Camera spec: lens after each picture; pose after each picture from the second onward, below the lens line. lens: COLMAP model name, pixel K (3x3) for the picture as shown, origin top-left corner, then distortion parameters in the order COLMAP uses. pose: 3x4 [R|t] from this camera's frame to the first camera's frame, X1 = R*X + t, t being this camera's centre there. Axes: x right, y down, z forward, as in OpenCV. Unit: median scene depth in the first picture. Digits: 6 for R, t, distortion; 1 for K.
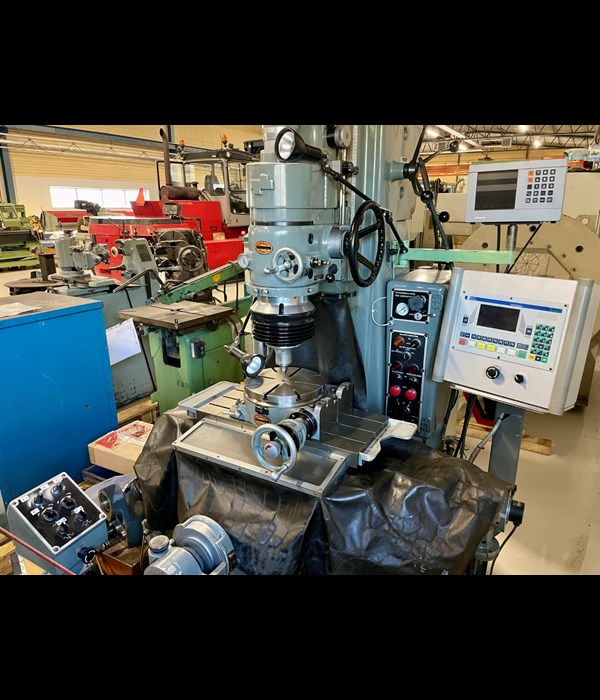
lens RADIAL K [[454.1, 0, 289.3], [0, 454.1, 350.2], [0, 0, 1]] dist [0.015816, -0.001106]
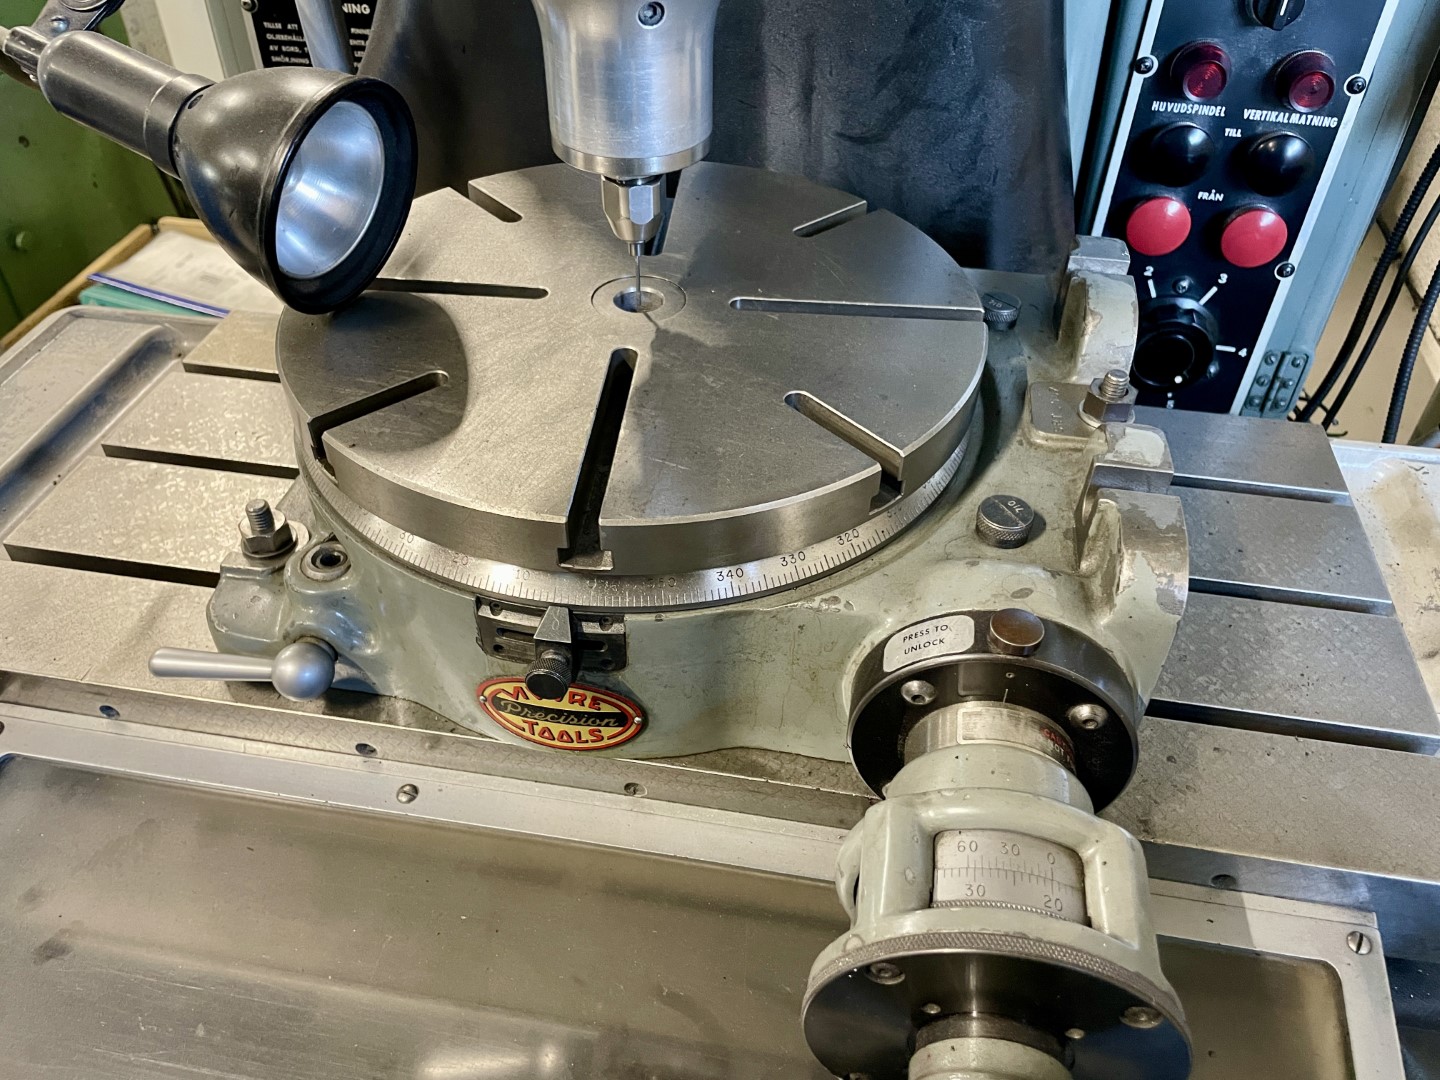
lens RADIAL K [[1108.6, 0, 720.0], [0, 1108.6, 540.0], [0, 0, 1]] dist [0.095802, -0.146443]
pose [[0.928520, -0.224553, 0.295679, -0.093510], [0.087084, 0.905876, 0.414494, 0.005842], [-0.360924, -0.359117, 0.860679, 0.749420]]
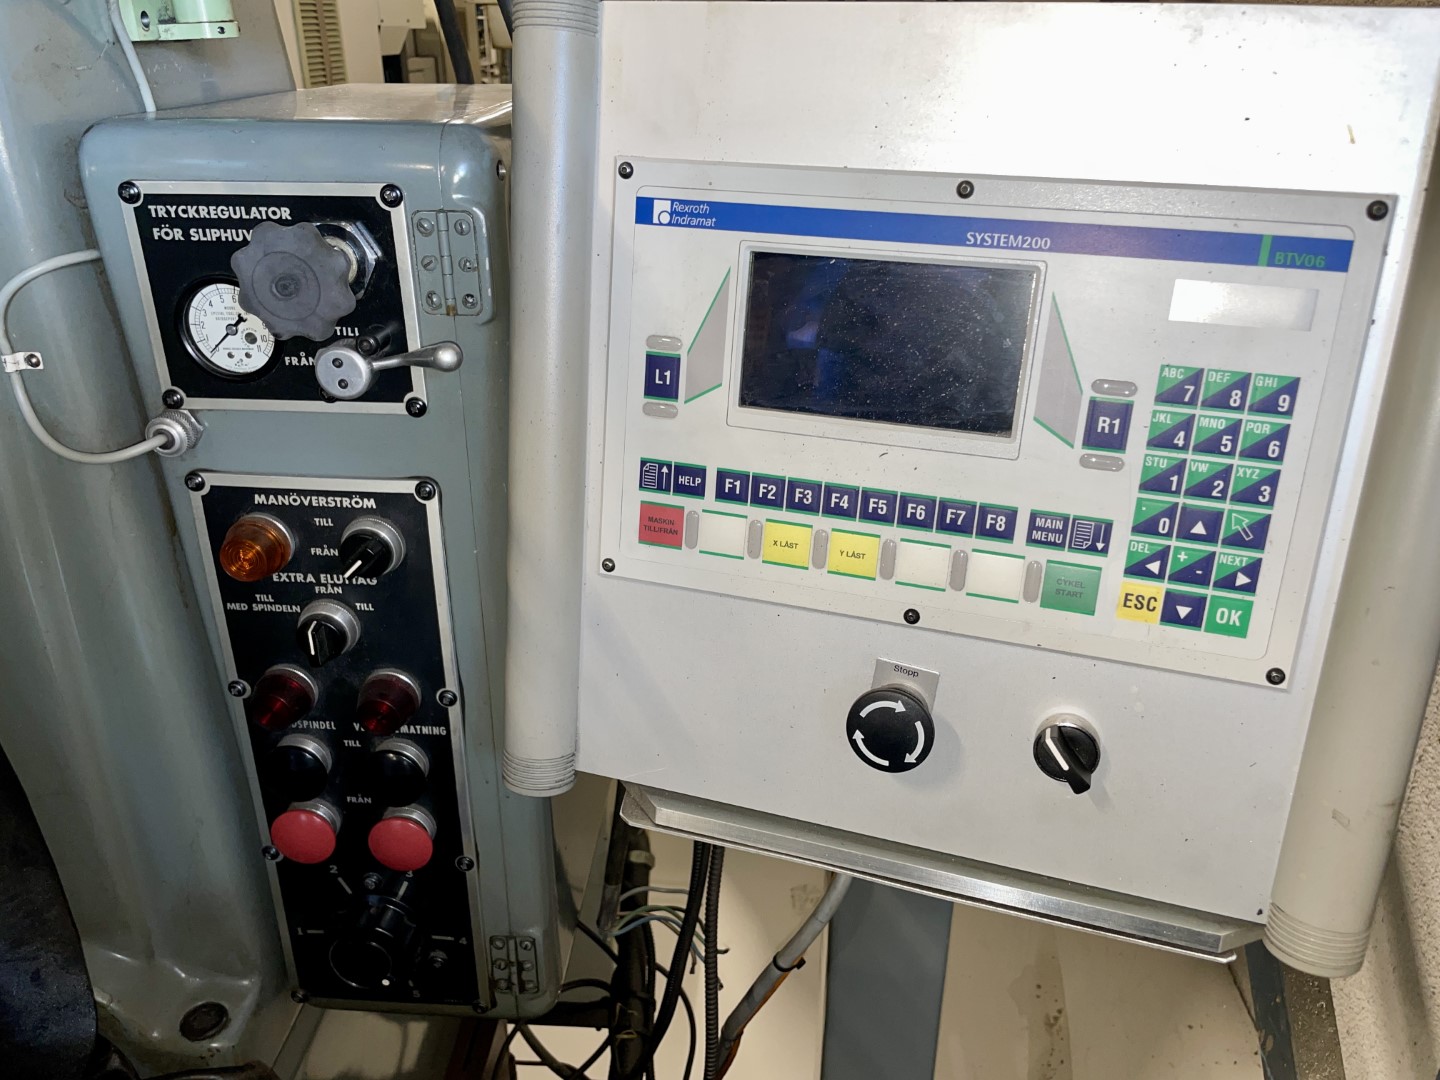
lens RADIAL K [[1108.6, 0, 720.0], [0, 1108.6, 540.0], [0, 0, 1]] dist [0.095802, -0.146443]
pose [[0.880943, -0.188538, 0.434044, 0.243064], [0.128952, 0.978137, 0.163155, -0.070319], [-0.455315, -0.087760, 0.885995, 0.680097]]
